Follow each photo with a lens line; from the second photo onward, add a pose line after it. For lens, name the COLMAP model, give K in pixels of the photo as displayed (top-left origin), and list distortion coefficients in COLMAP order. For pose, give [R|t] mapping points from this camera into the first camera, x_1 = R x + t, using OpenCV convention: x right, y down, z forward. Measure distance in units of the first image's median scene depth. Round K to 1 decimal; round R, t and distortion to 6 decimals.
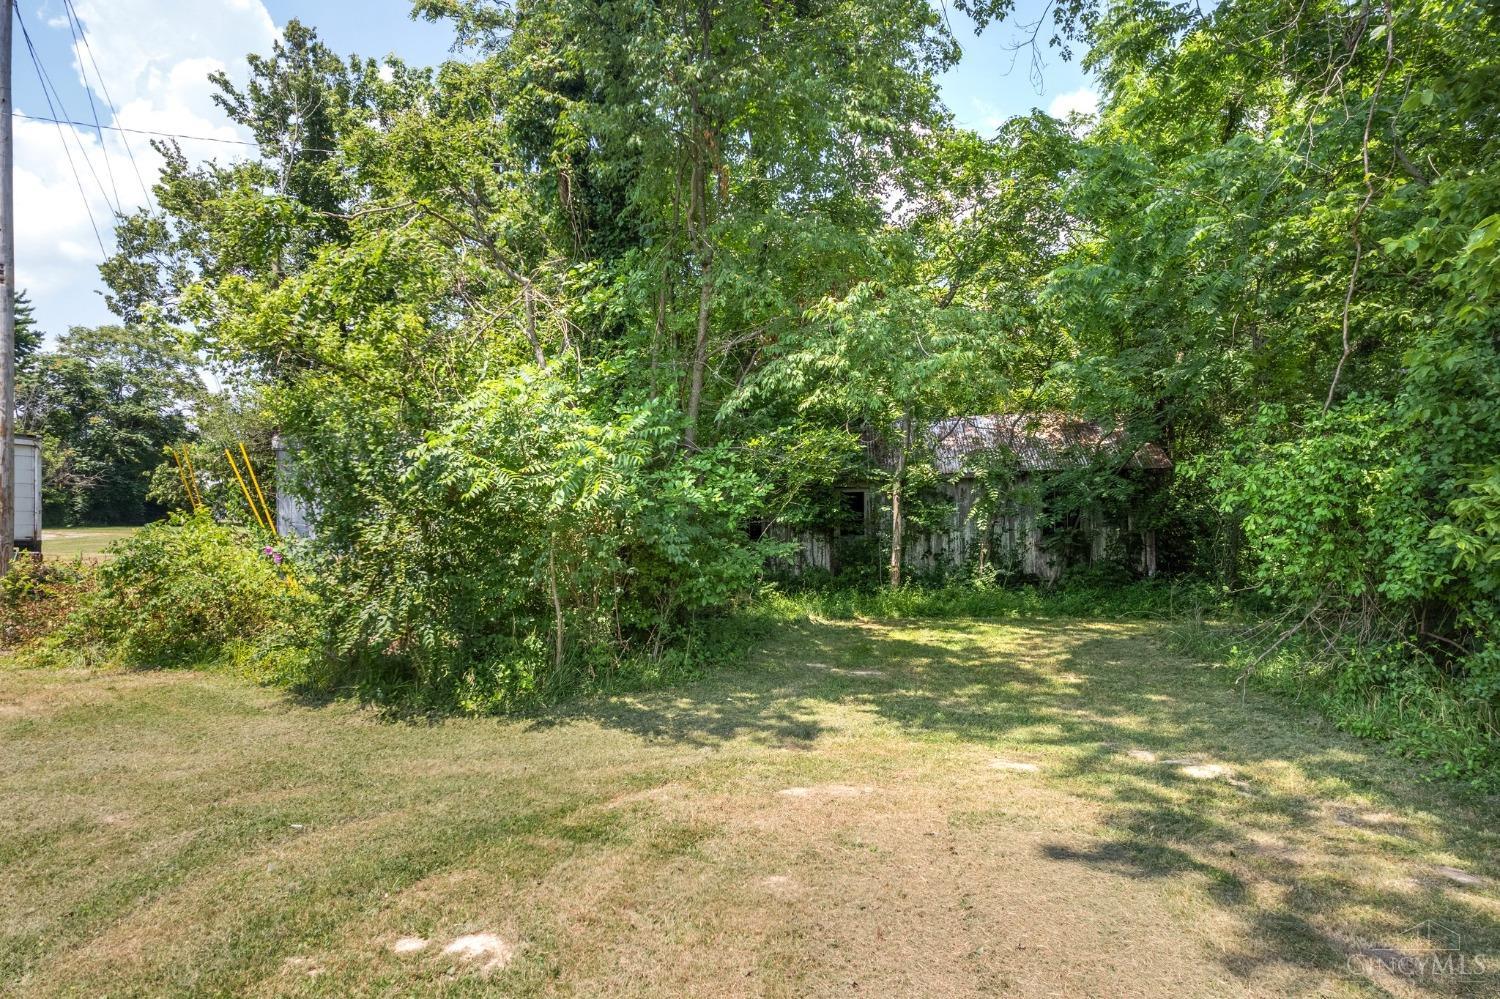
lens RADIAL K [[965.3, 0, 756.2], [0, 965.3, 526.2], [0, 0, 1]] dist [-0.080453, 0.060170]
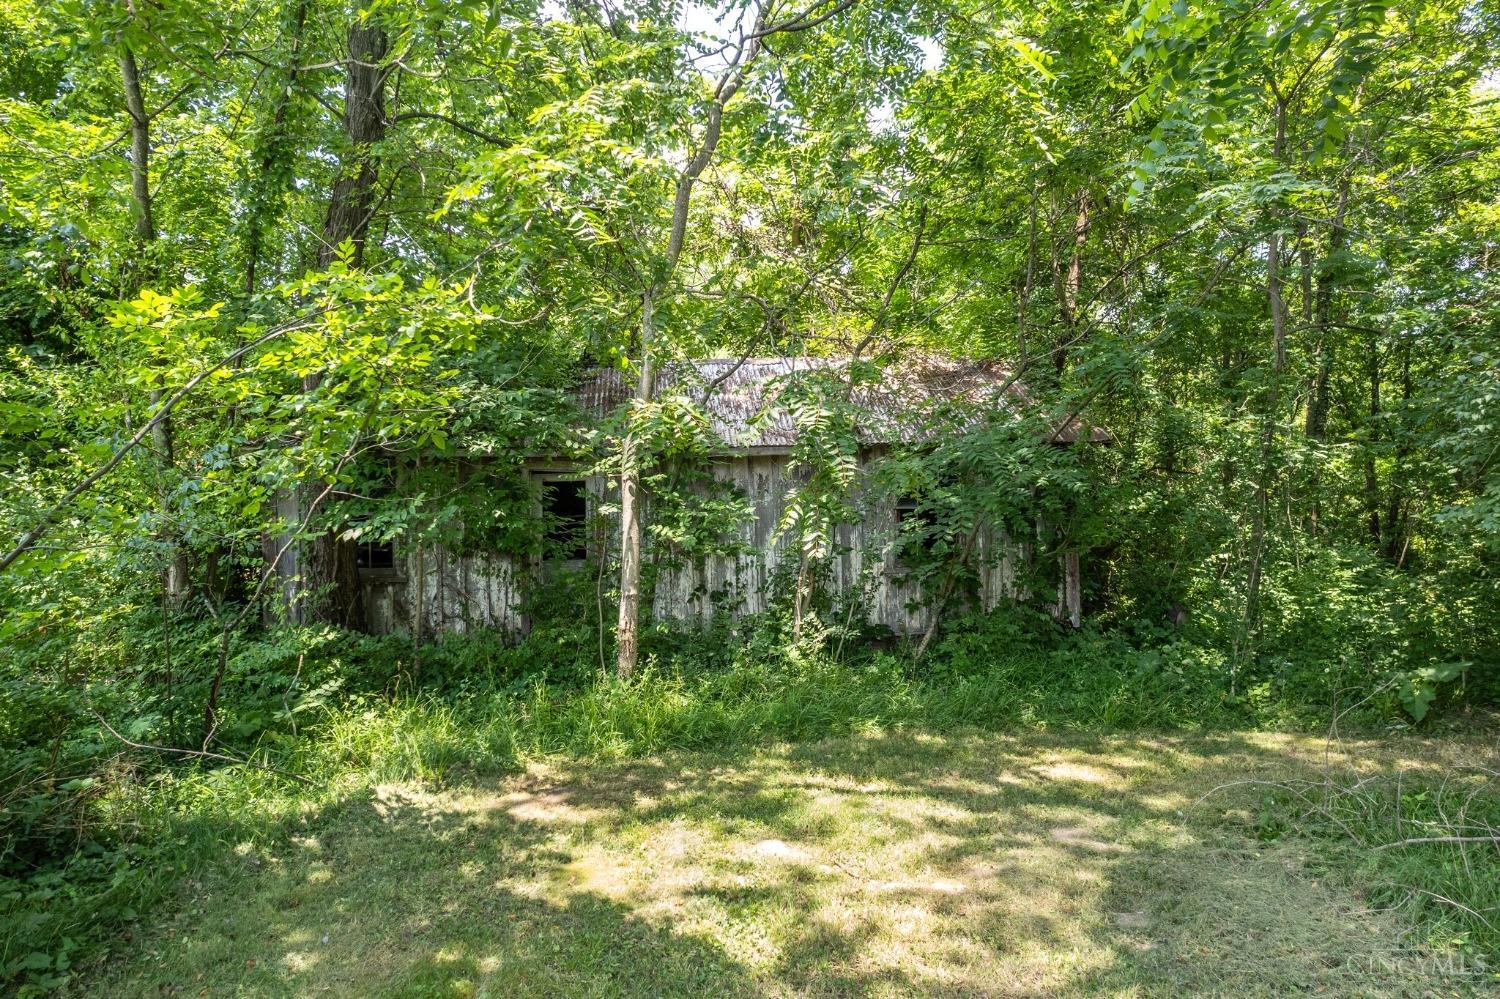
lens RADIAL K [[965.3, 0, 756.2], [0, 965.3, 526.2], [0, 0, 1]] dist [-0.080453, 0.060170]
pose [[0.976668, 0.000697, 0.214755, 0.098674], [0.001252, 0.999959, -0.008940, -0.005043], [-0.214753, 0.009000, 0.976627, 0.489509]]
